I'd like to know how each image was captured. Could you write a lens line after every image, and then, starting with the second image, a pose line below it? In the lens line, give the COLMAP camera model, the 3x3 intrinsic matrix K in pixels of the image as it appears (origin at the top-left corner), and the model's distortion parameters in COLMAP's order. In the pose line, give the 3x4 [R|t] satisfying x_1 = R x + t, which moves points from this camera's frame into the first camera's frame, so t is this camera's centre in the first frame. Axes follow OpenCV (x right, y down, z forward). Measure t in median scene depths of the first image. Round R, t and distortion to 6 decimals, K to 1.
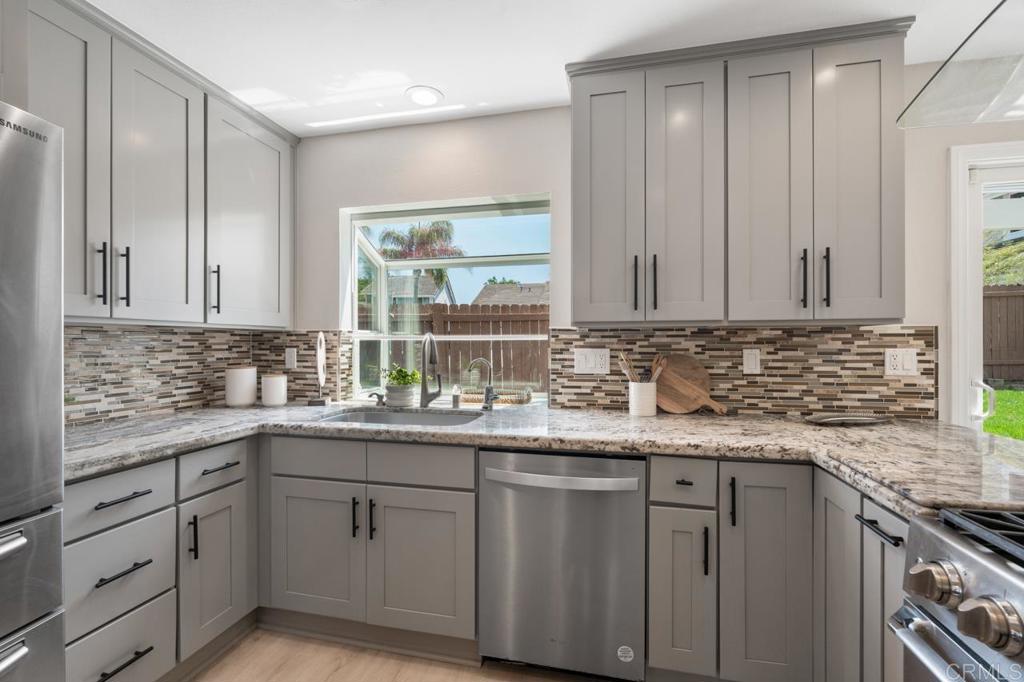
lens RADIAL K [[446.2, 0, 511.6], [0, 446.2, 343.2], [0, 0, 1]] dist [-0.002152, -0.000081]
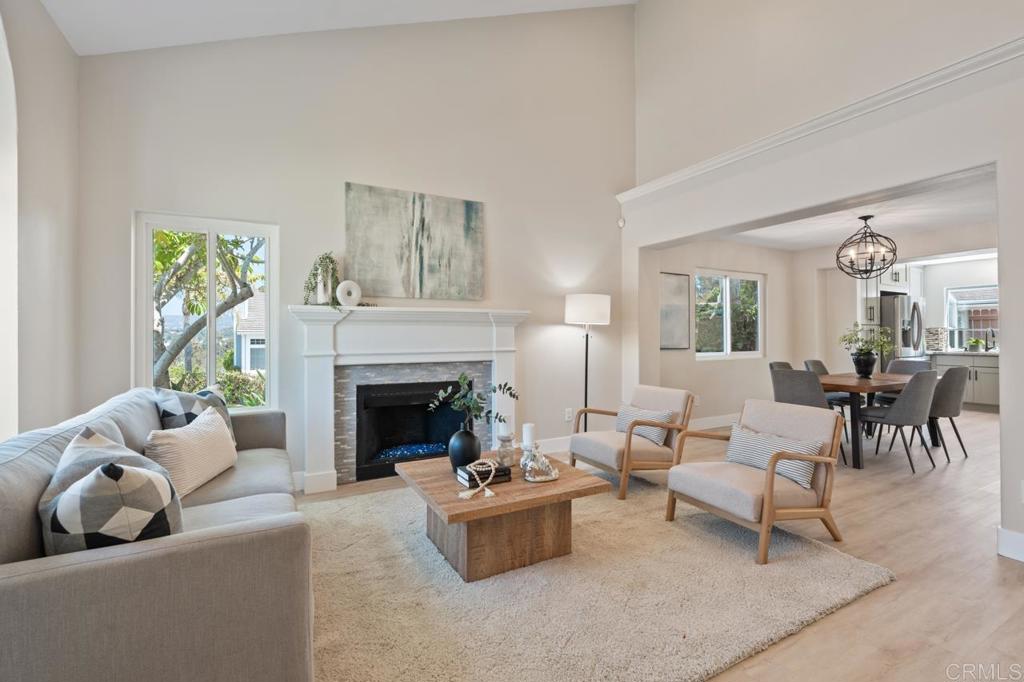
lens RADIAL K [[462.4, 0, 513.9], [0, 462.4, 333.8], [0, 0, 1]] dist [-0.003993, -0.000157]
pose [[0.673699, -0.007591, -0.738967, -0.047296], [0.003204, 0.999968, -0.007352, 0.036337], [0.738999, 0.002585, 0.673702, -4.146804]]
